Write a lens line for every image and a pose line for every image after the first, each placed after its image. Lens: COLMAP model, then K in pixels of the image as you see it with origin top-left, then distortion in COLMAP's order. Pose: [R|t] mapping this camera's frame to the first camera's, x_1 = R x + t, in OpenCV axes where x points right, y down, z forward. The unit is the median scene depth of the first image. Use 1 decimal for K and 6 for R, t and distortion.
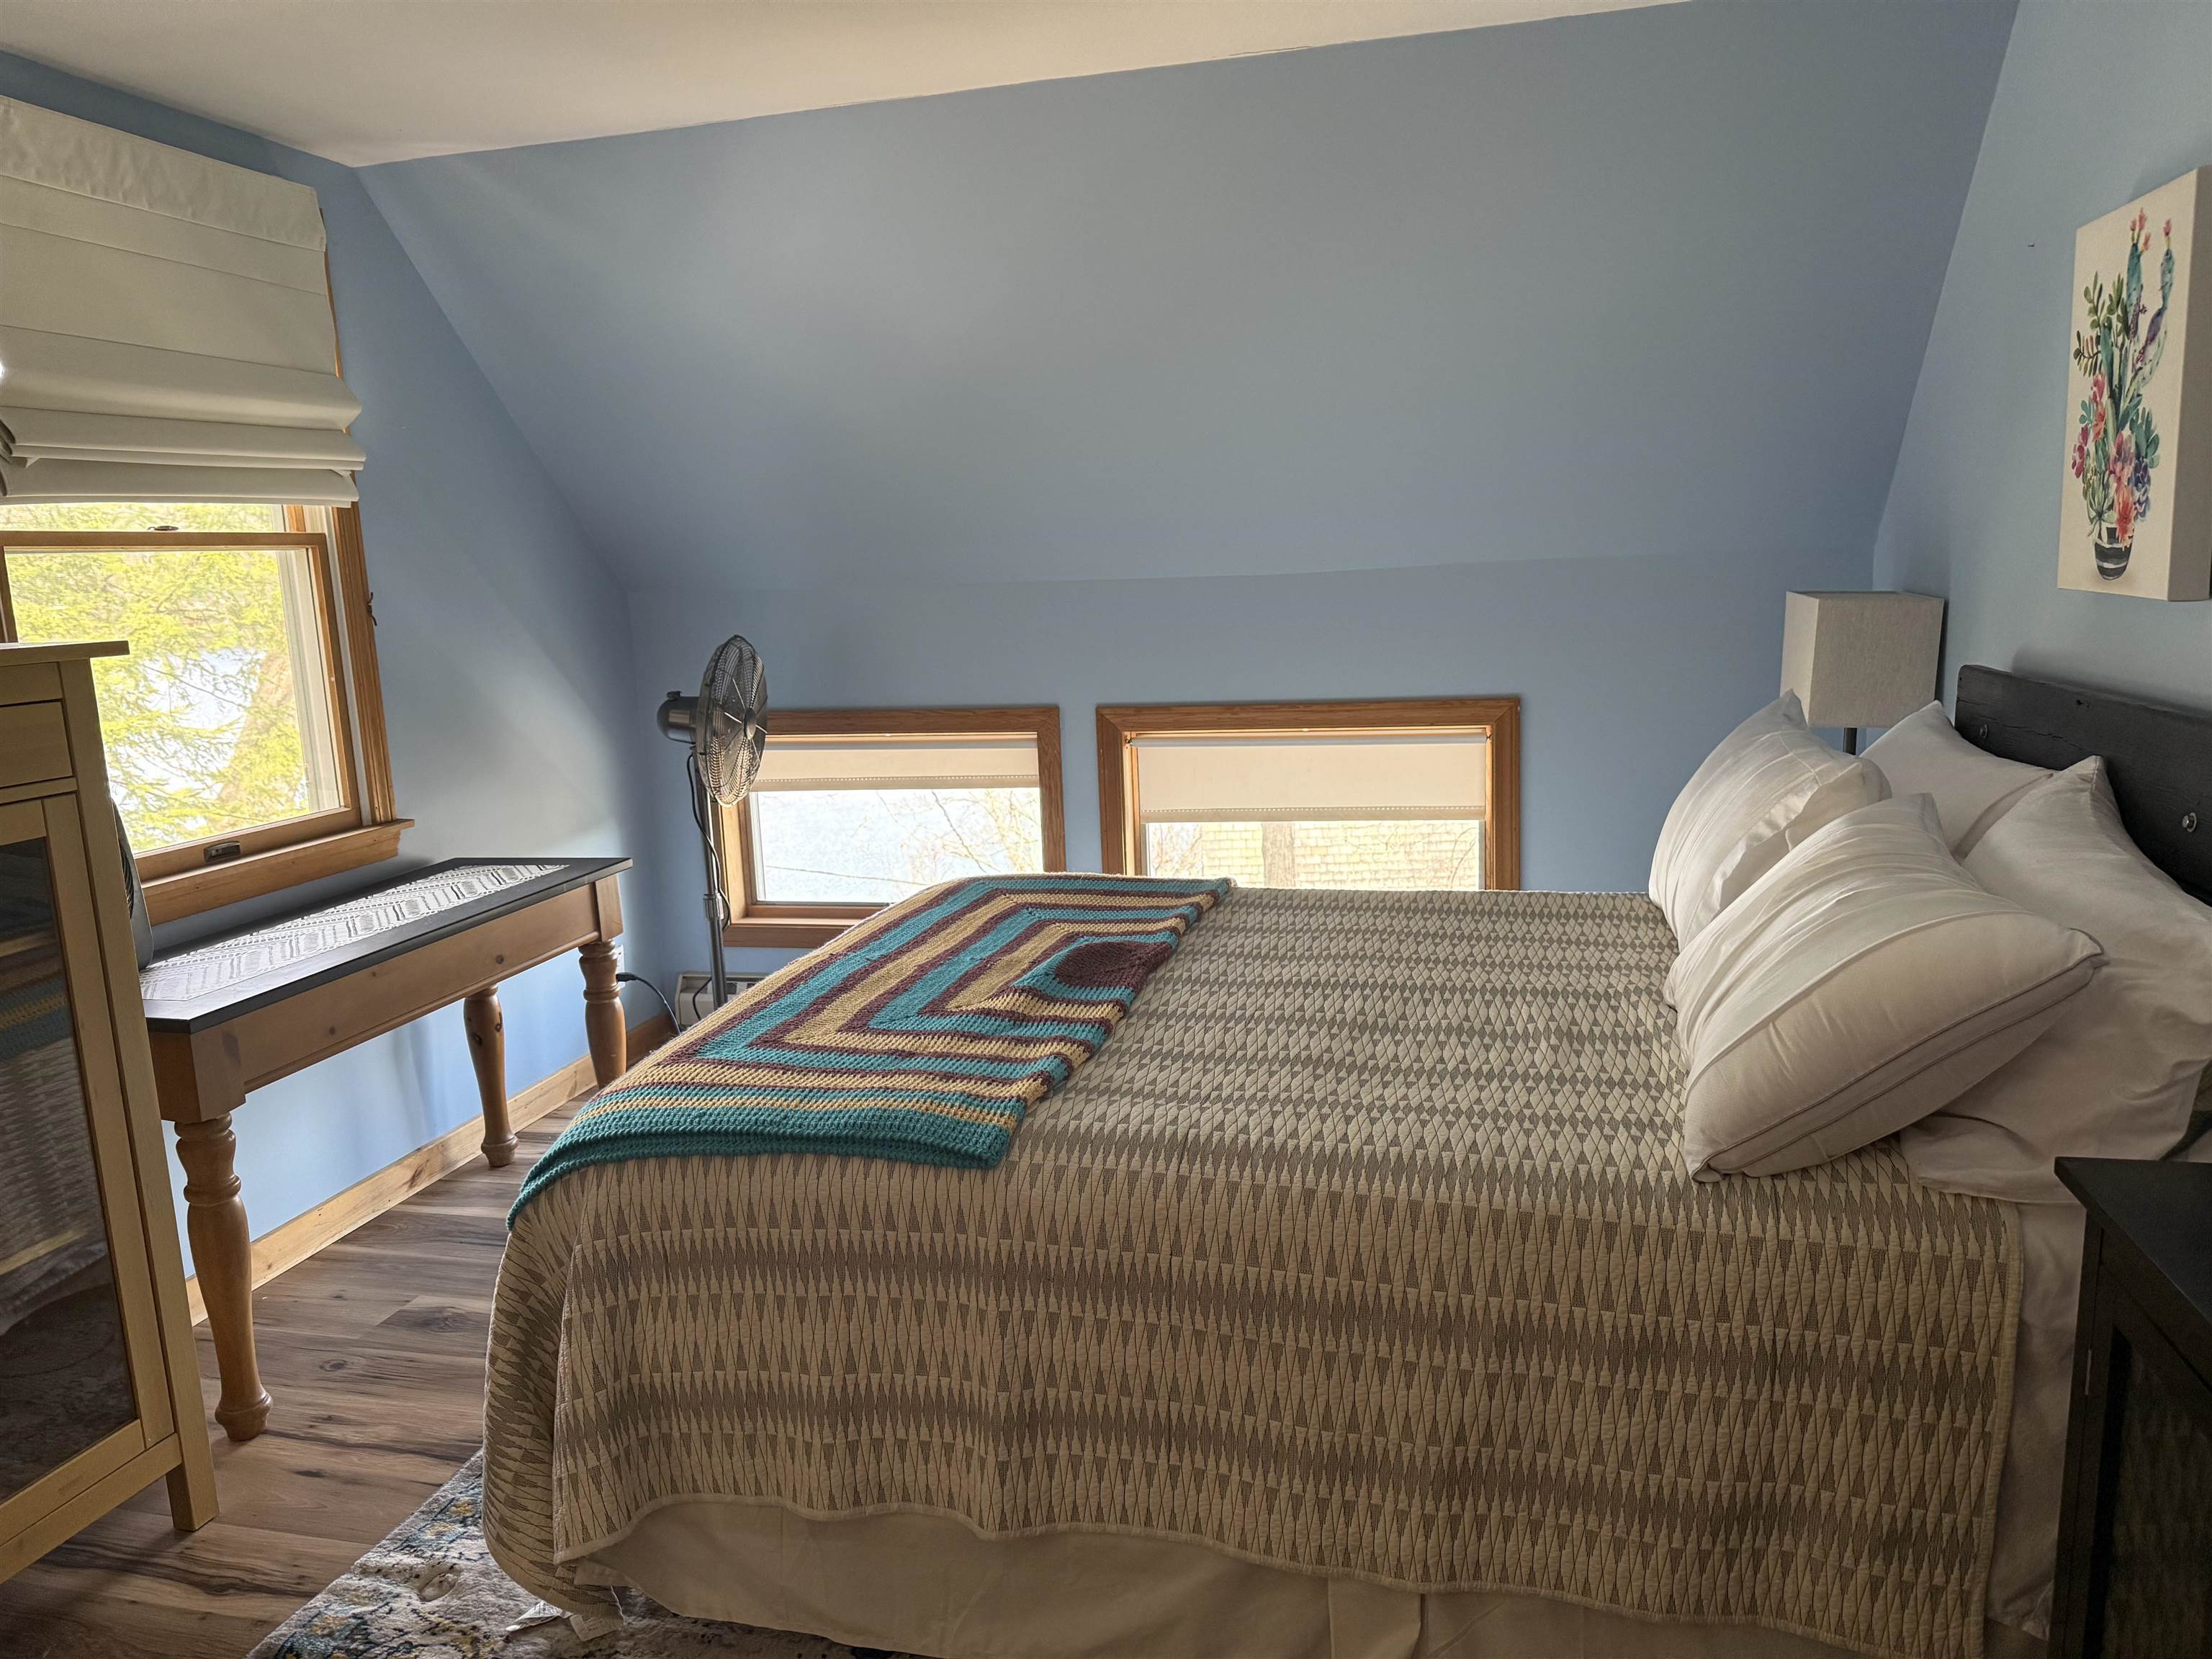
lens RADIAL K [[1531.0, 0, 1106.5], [0, 1531.0, 842.2], [0, 0, 1]] dist [0.082931, -0.081970]
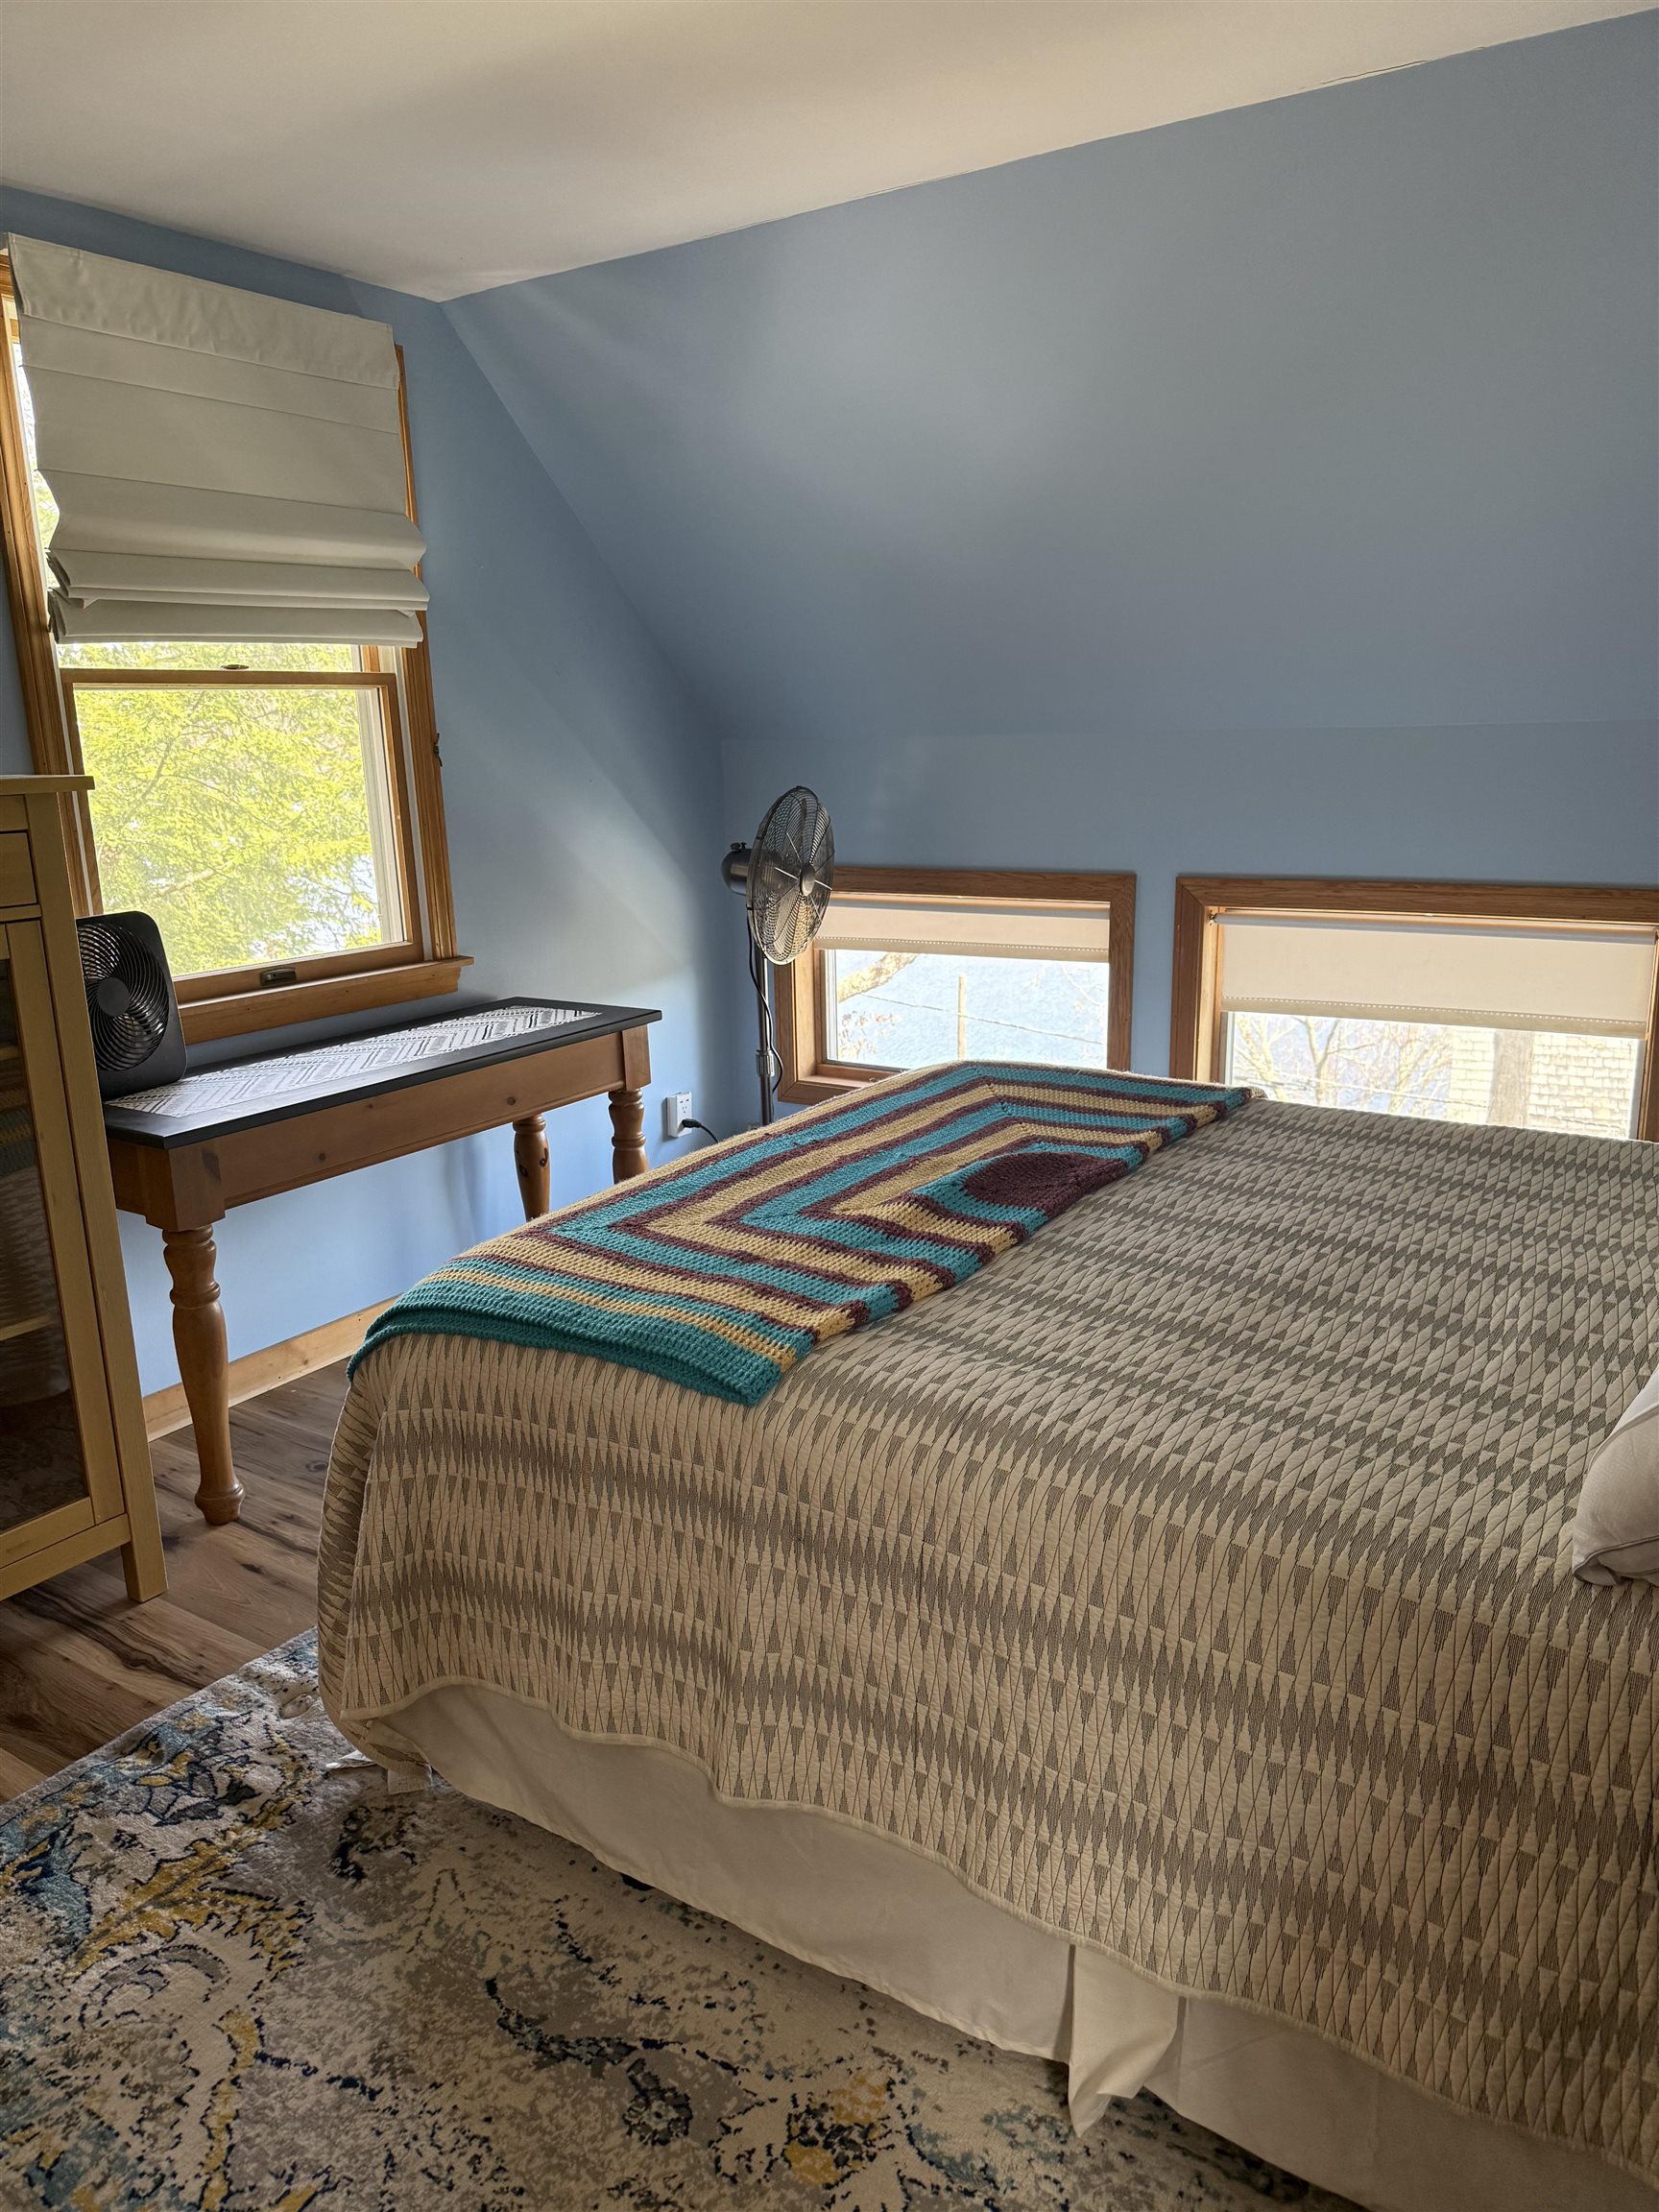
lens RADIAL K [[1560.4, 0, 829.5], [0, 1560.4, 1106.0], [0, 0, 1]] dist [0.080757, -0.098881]
pose [[0.944208, 0.095648, -0.315155, 0.172602], [-0.073018, 0.993881, 0.082877, -0.028555], [0.321153, -0.055241, 0.945415, 0.121305]]
